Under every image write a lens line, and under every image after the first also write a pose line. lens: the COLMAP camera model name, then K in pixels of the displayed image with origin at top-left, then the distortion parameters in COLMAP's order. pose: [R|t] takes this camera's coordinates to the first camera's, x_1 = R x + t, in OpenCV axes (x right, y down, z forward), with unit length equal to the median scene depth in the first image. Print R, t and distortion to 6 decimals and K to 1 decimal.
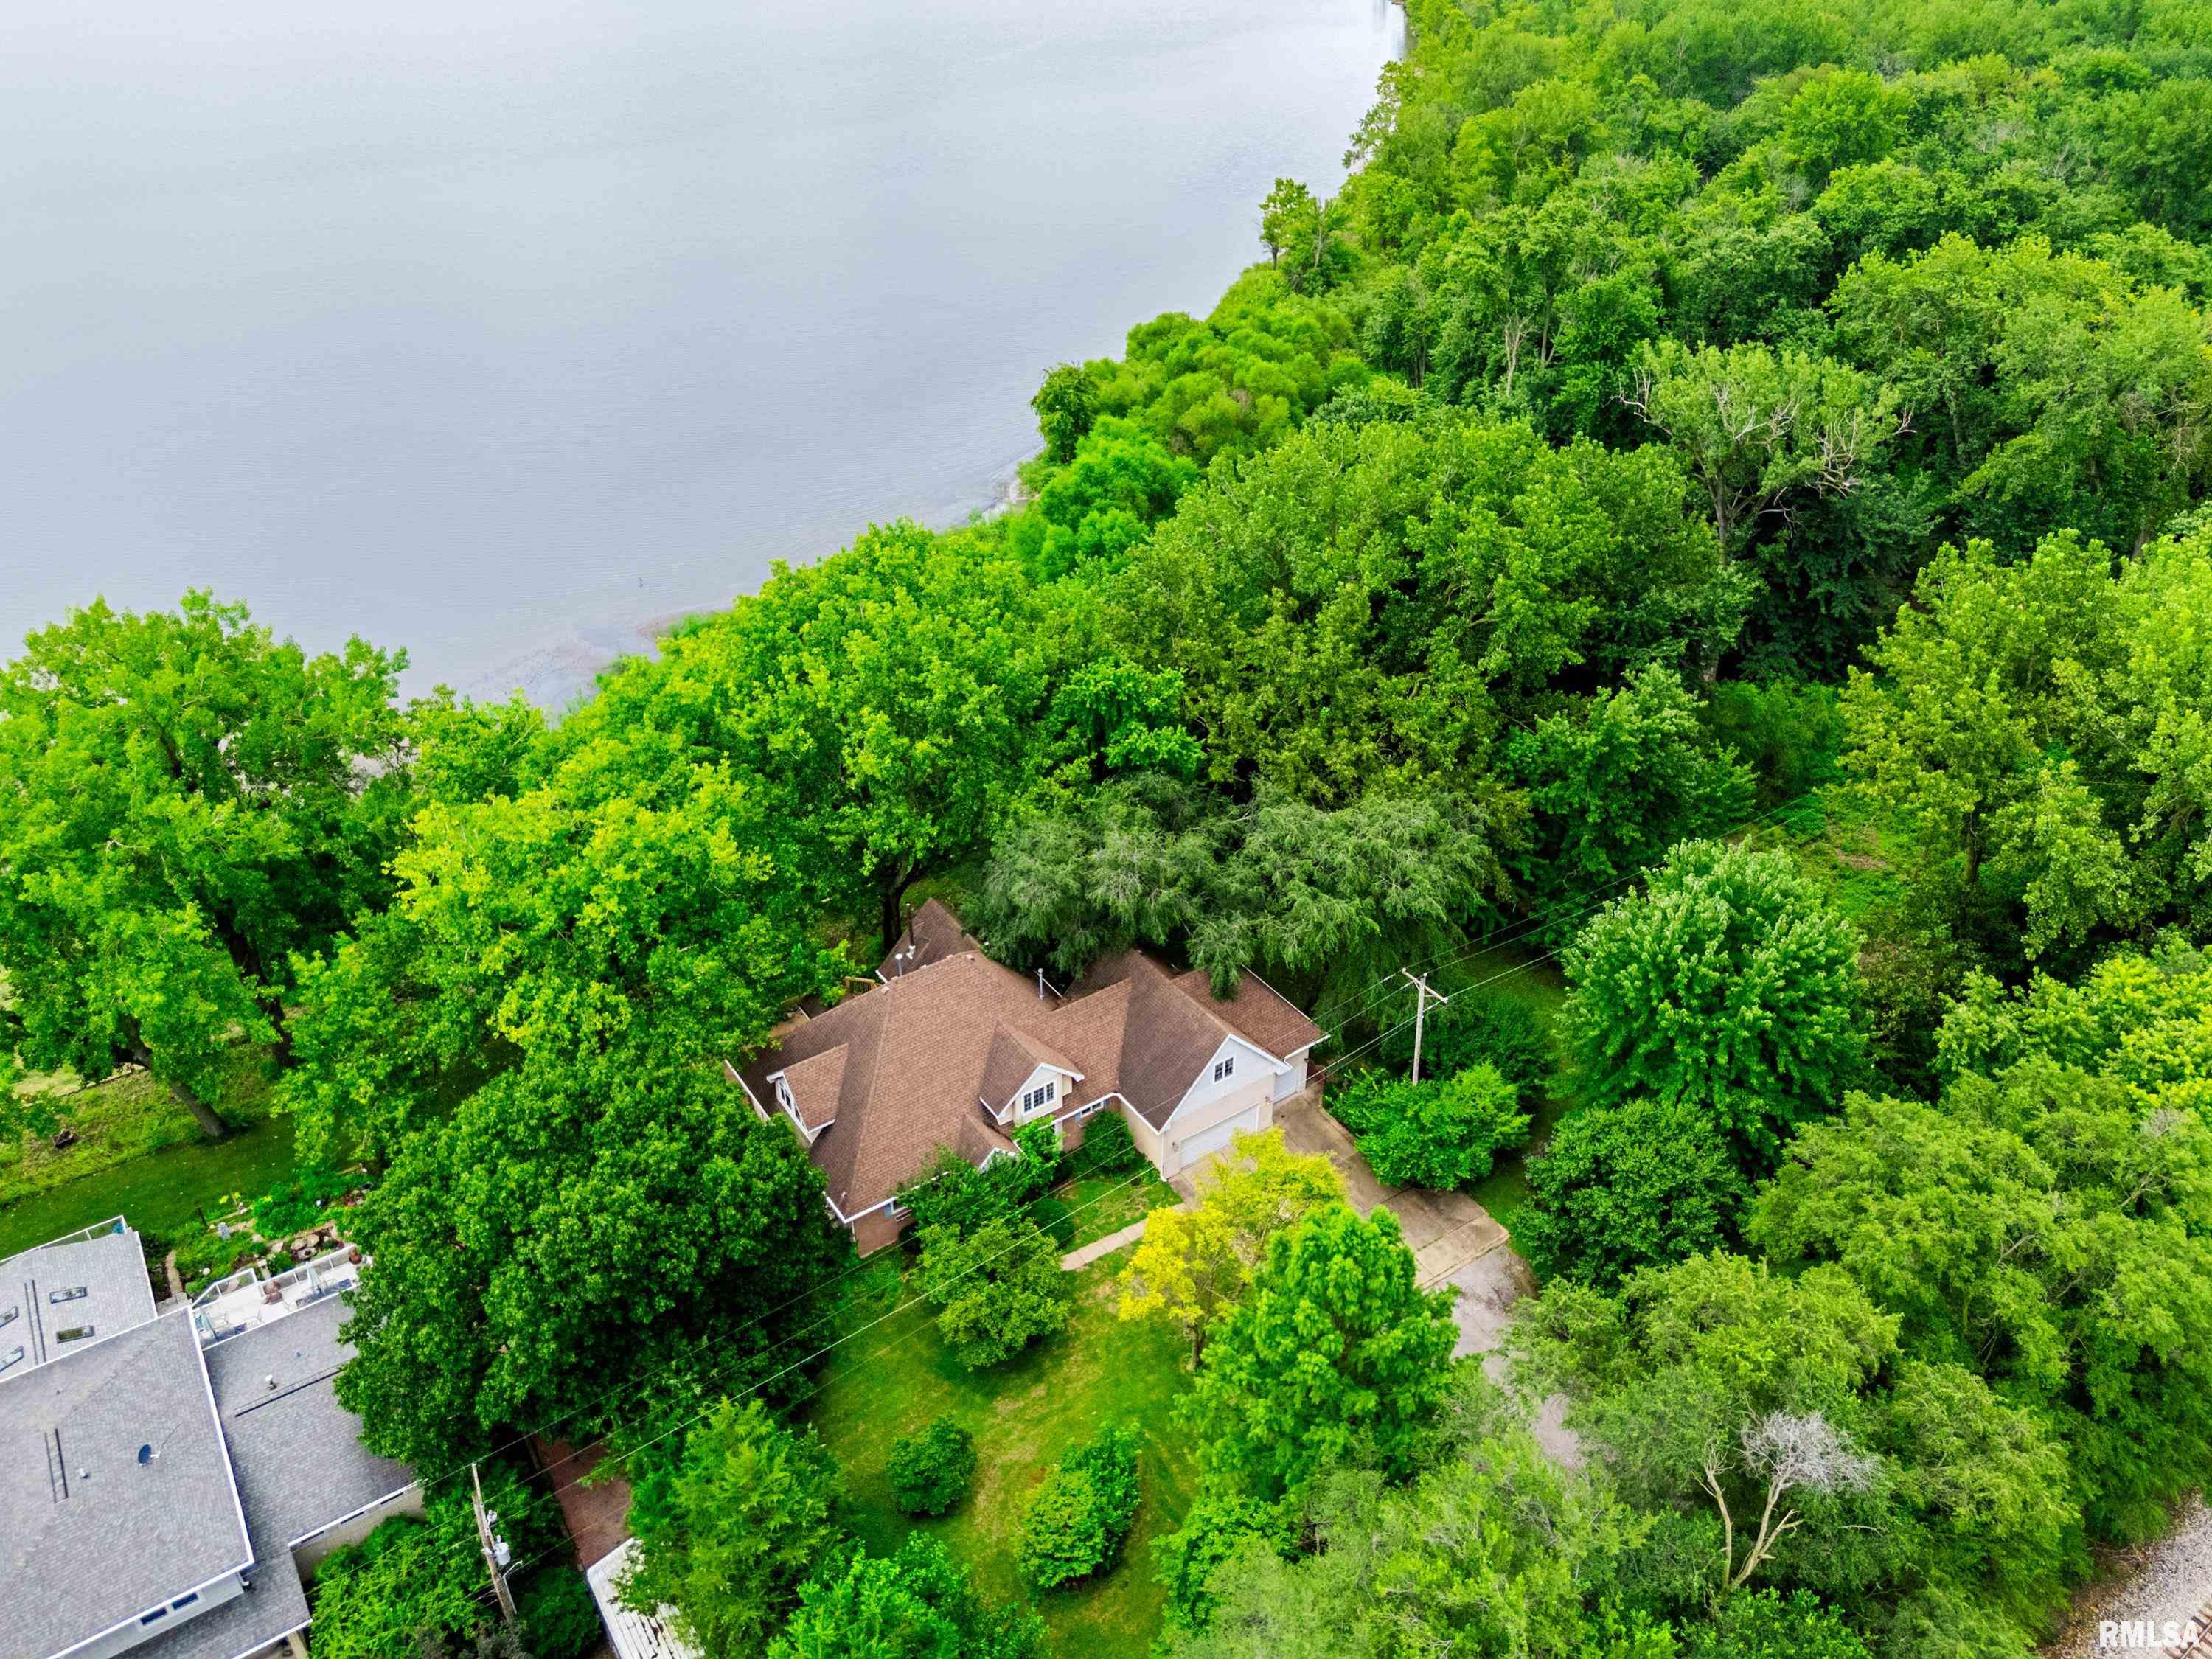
lens RADIAL K [[1640.6, 0, 1110.7], [0, 1640.6, 814.4], [0, 0, 1]] dist [0.065348, -0.058425]
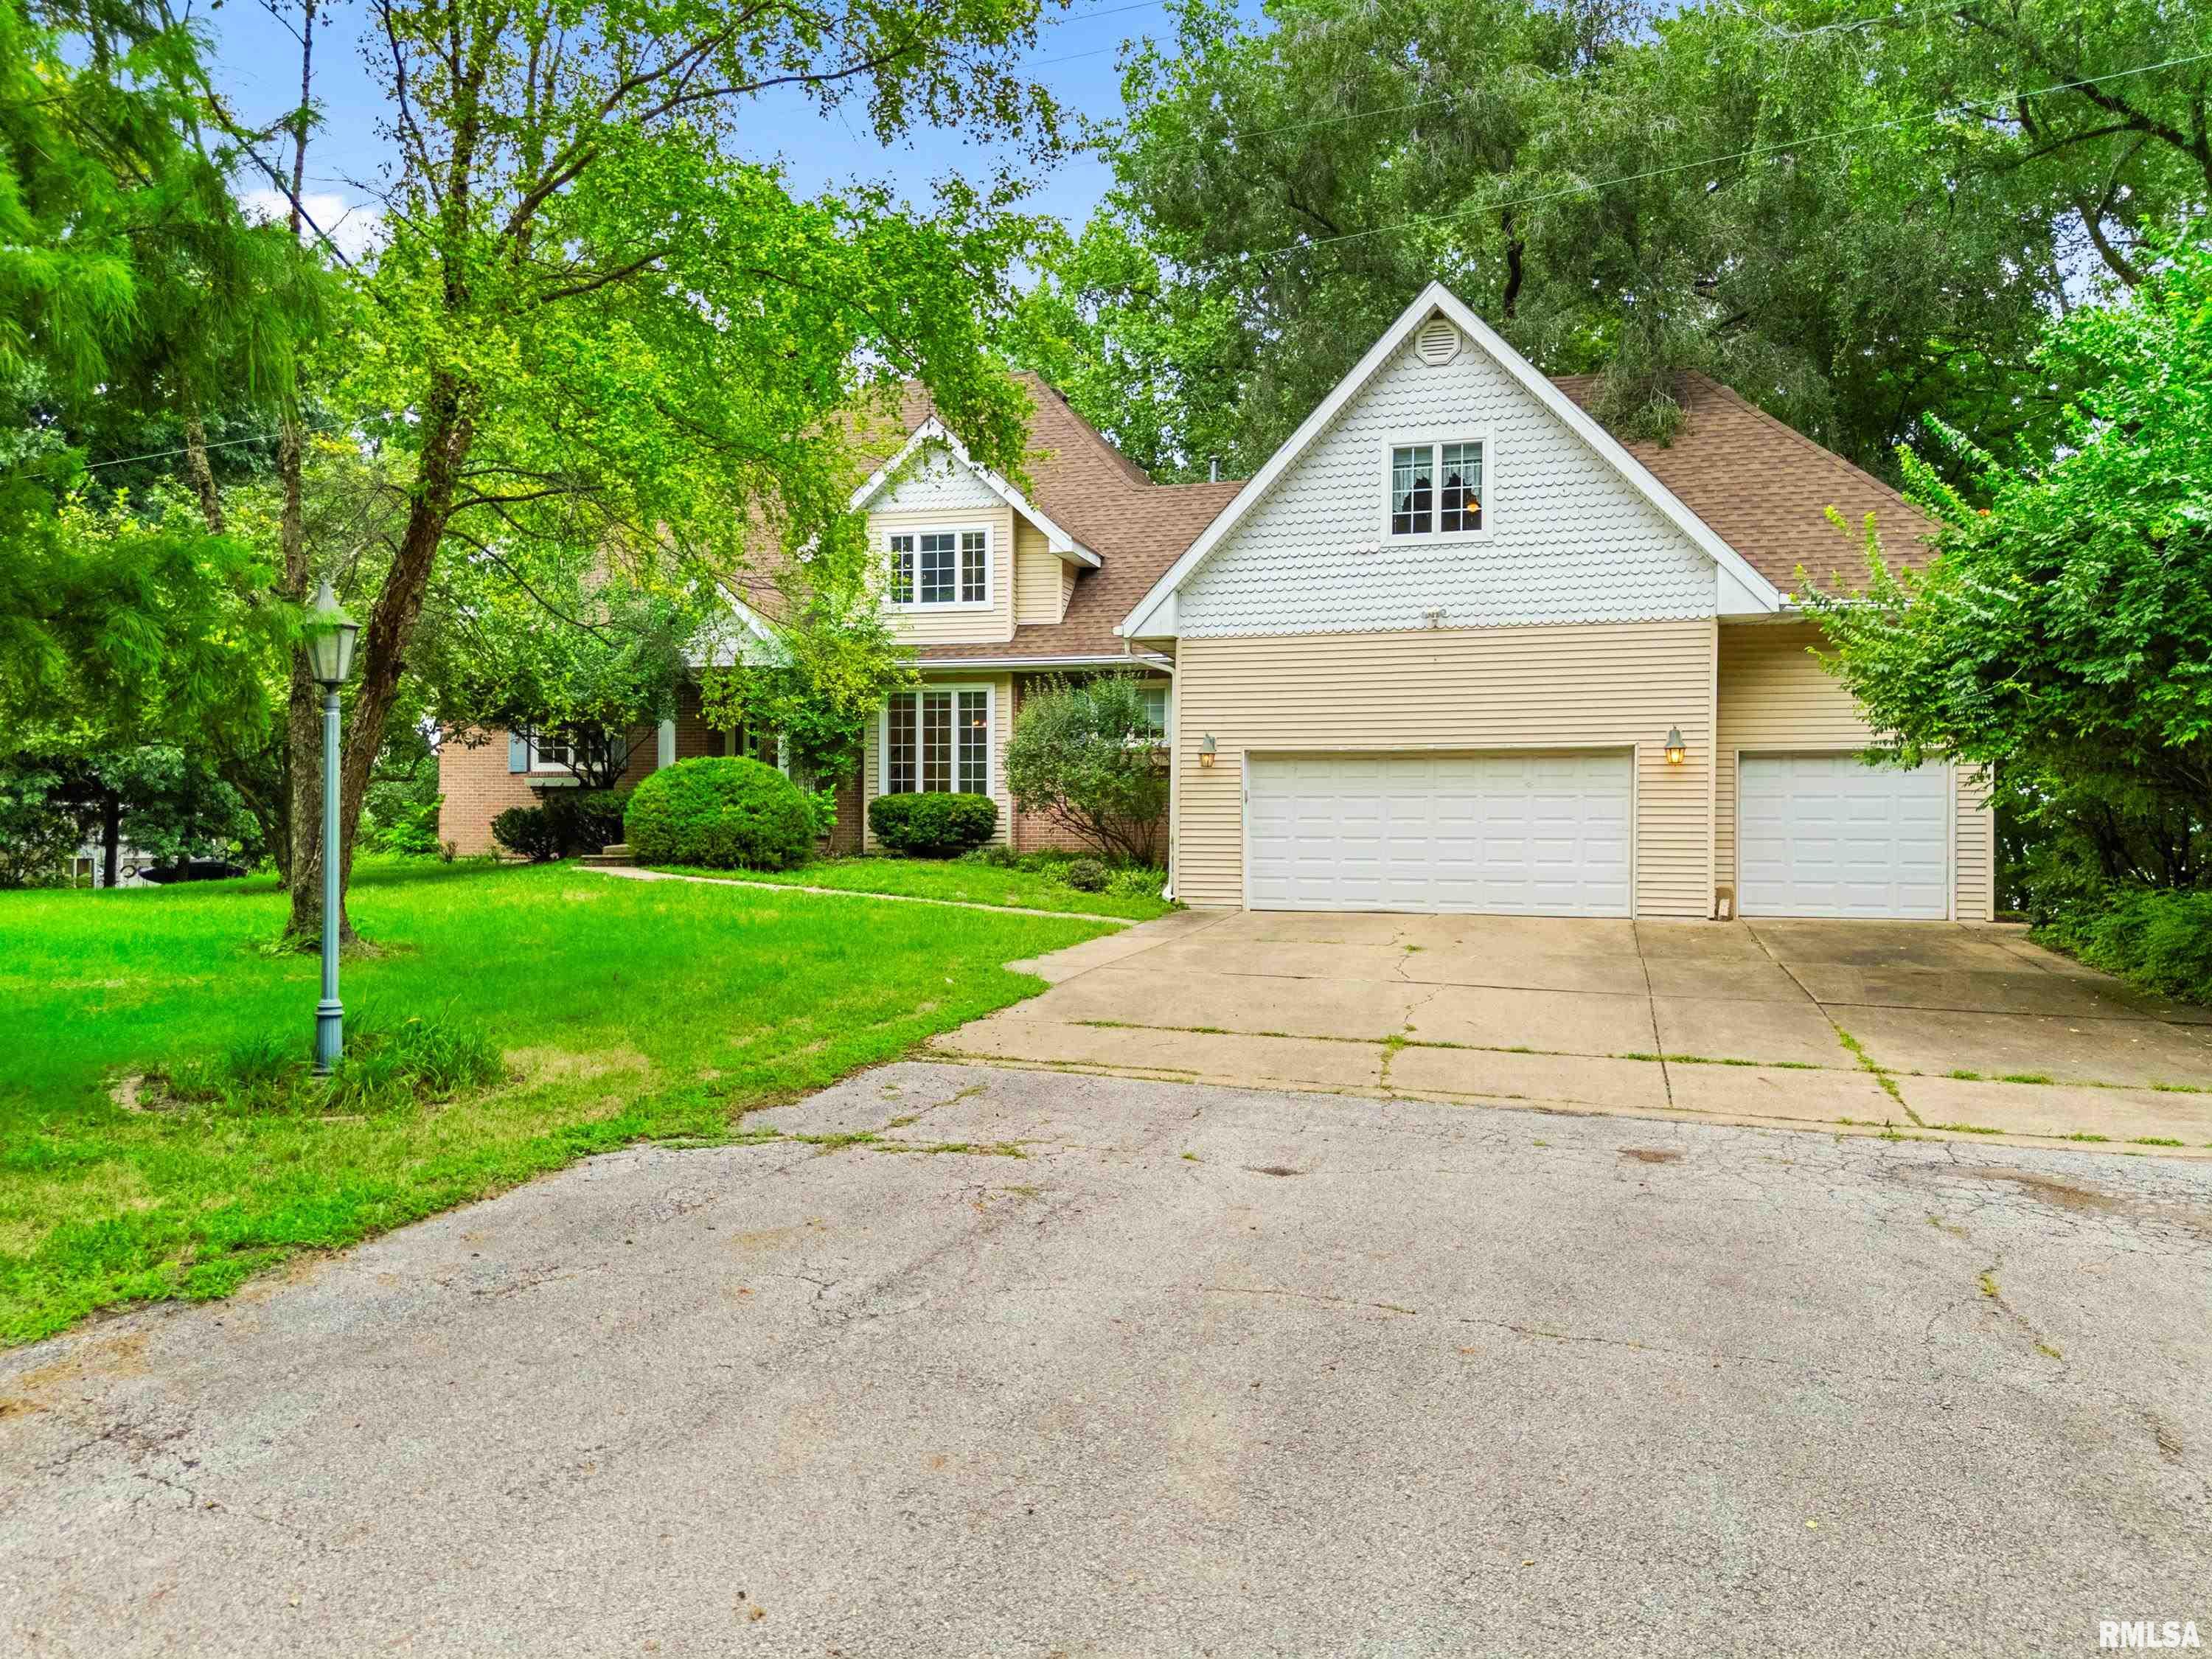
lens RADIAL K [[1640.6, 0, 1101.0], [0, 1640.6, 837.1], [0, 0, 1]] dist [0.065348, -0.058425]
pose [[0.626097, 0.004867, -0.779730, 0.241668], [-0.429757, 0.836543, -0.339859, 0.313640], [0.650623, 0.547880, 0.525849, 0.848044]]
